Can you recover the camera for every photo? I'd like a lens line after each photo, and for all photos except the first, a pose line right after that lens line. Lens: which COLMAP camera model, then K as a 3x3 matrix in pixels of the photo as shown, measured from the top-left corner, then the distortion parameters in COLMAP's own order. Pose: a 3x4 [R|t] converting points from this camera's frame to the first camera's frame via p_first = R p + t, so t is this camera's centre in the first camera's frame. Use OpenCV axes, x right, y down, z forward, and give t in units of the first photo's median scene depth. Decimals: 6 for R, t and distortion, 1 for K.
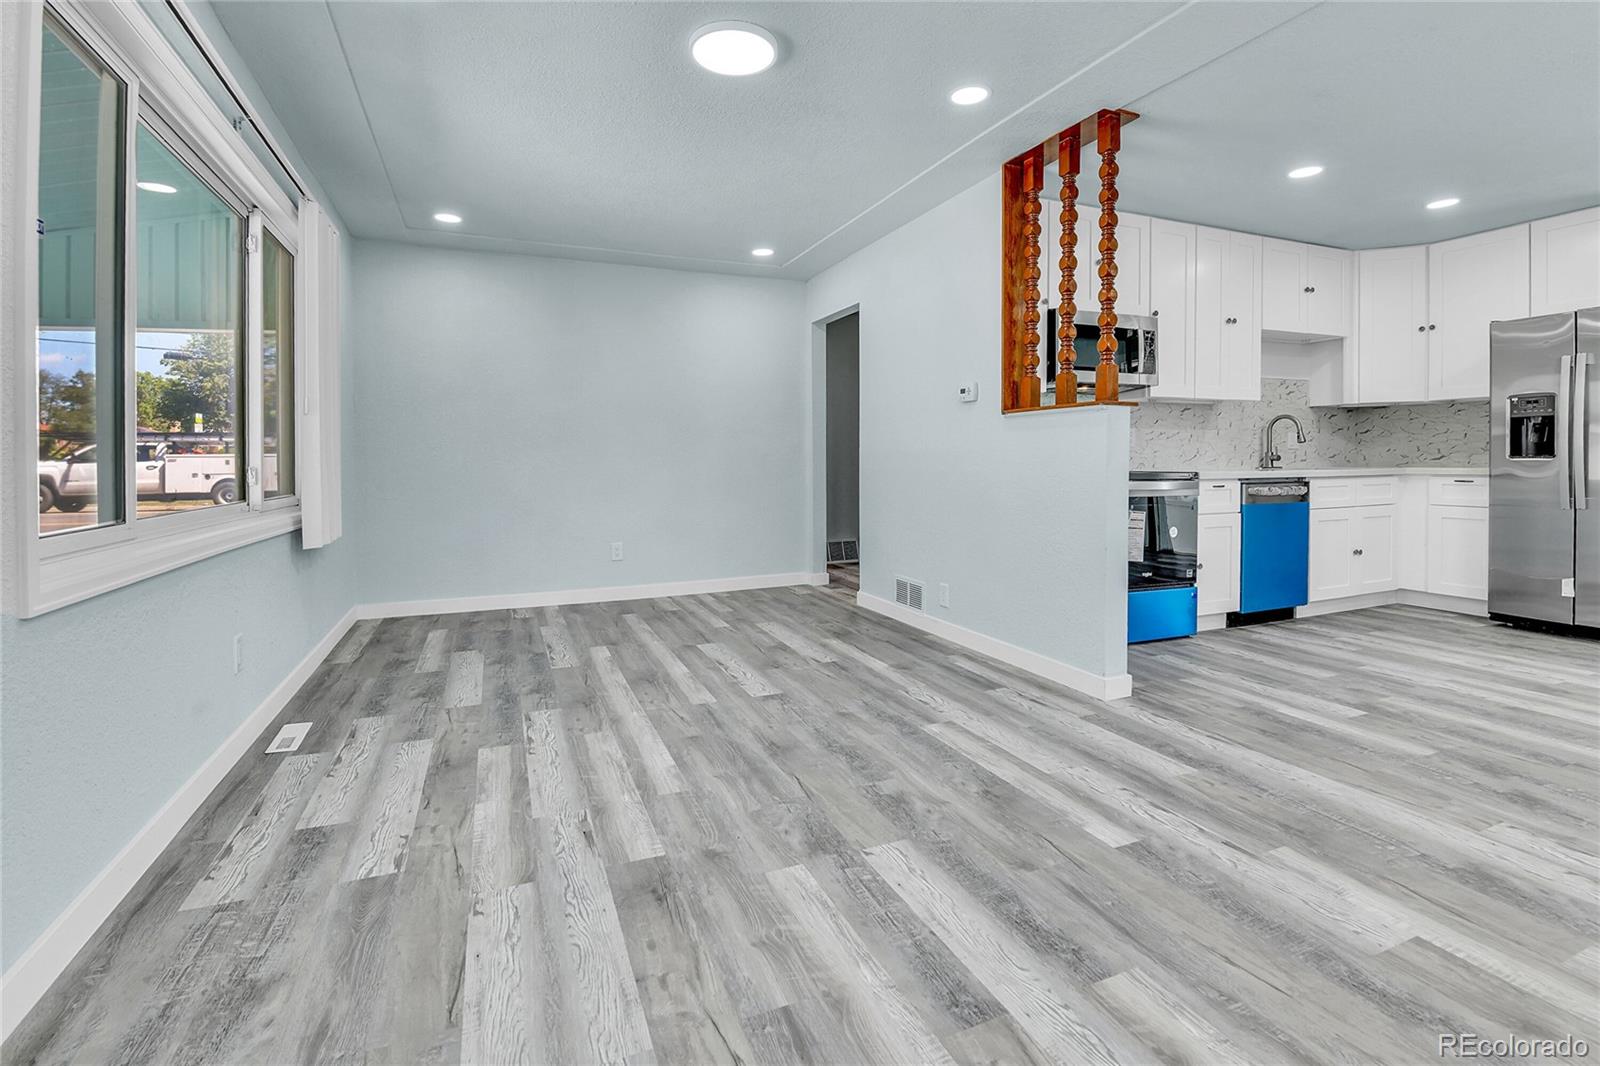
lens RADIAL K [[722.7, 0, 793.6], [0, 722.7, 470.5], [0, 0, 1]] dist [-0.010675, -0.000915]
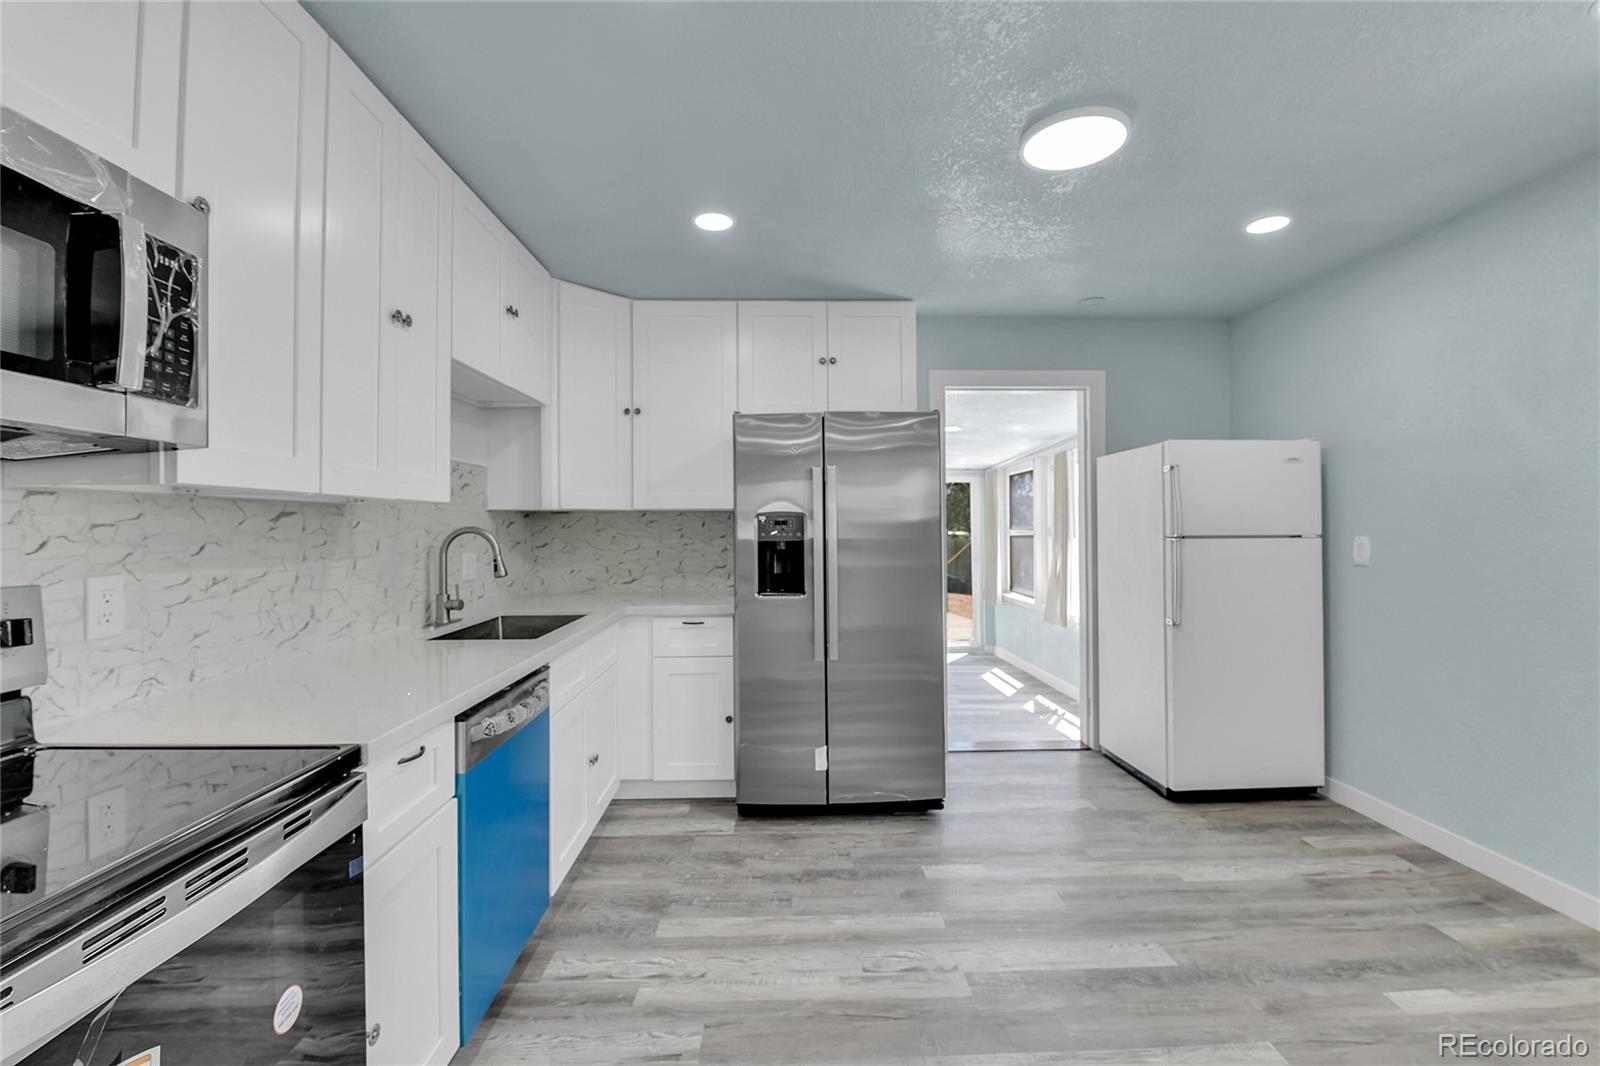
lens RADIAL K [[680.8, 0, 796.0], [0, 680.8, 522.8], [0, 0, 1]] dist [-0.006425, -0.007339]
pose [[0.364710, 0.009159, 0.931076, 0.335643], [0.019287, 0.999663, -0.017389, -0.077816], [-0.930921, 0.024300, 0.364410, 0.673202]]
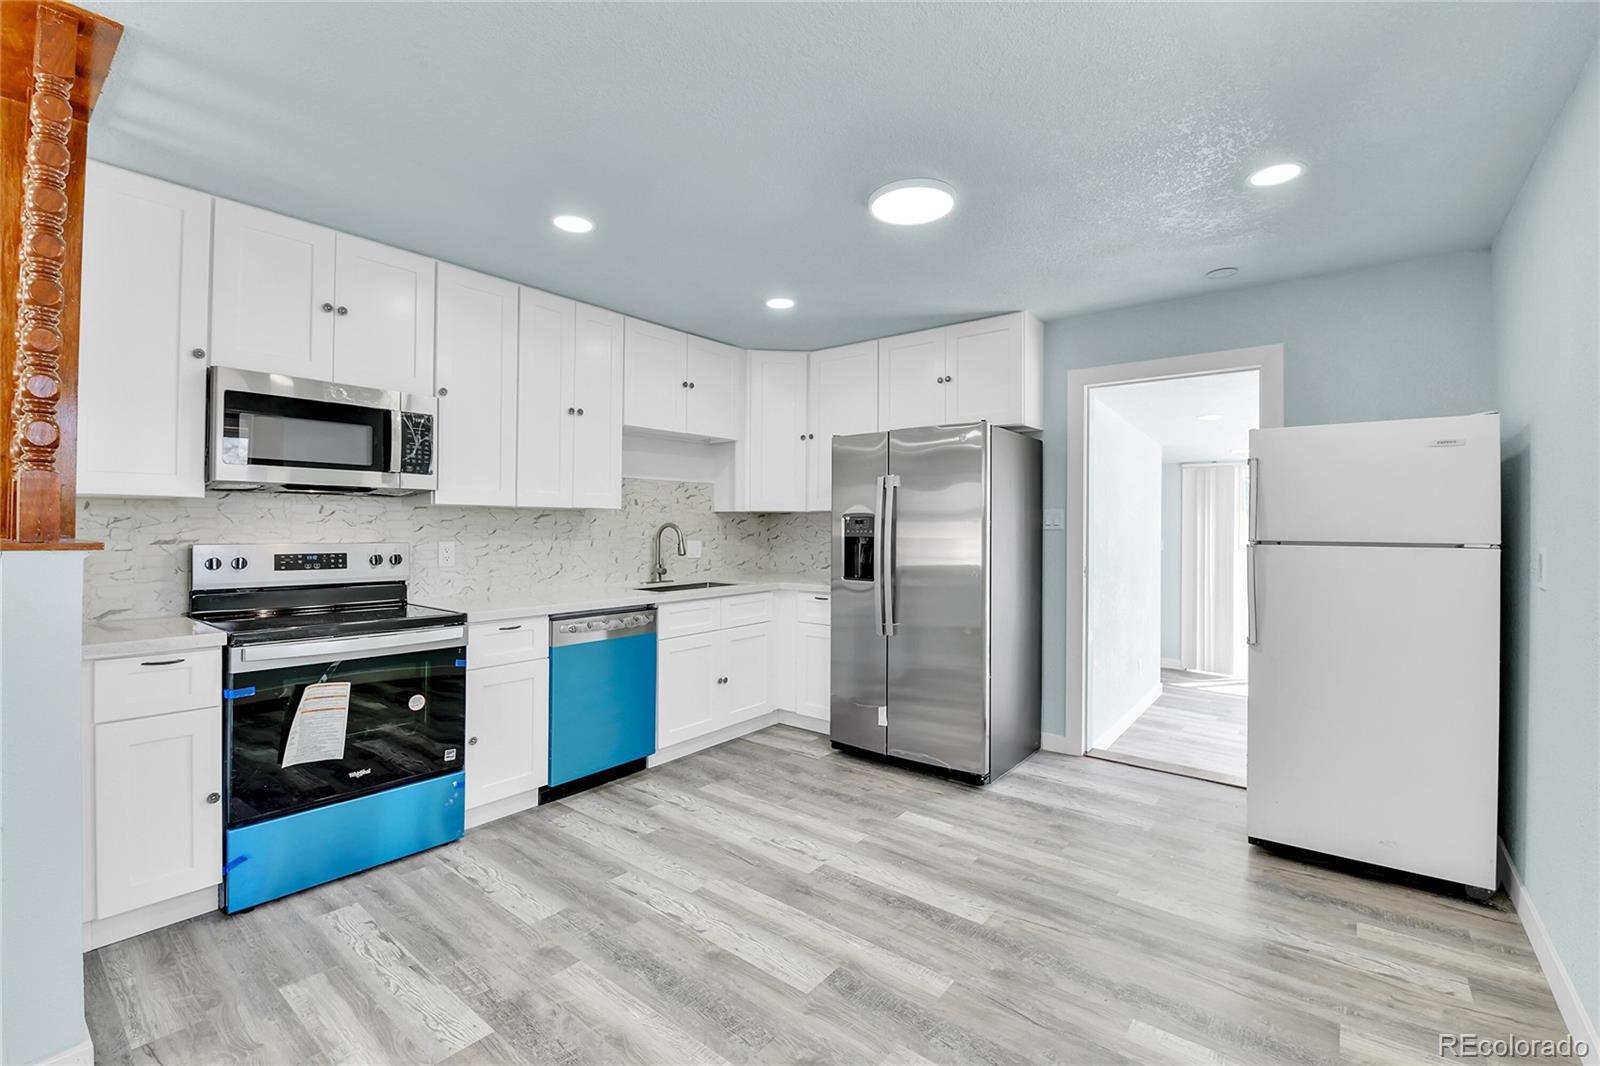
lens RADIAL K [[680.8, 0, 796.0], [0, 680.8, 522.8], [0, 0, 1]] dist [-0.006425, -0.007339]
pose [[0.878892, 0.012938, 0.476845, 0.490538], [-0.003225, 0.999770, -0.021181, -0.070553], [-0.477010, 0.017078, 0.878732, 0.220105]]
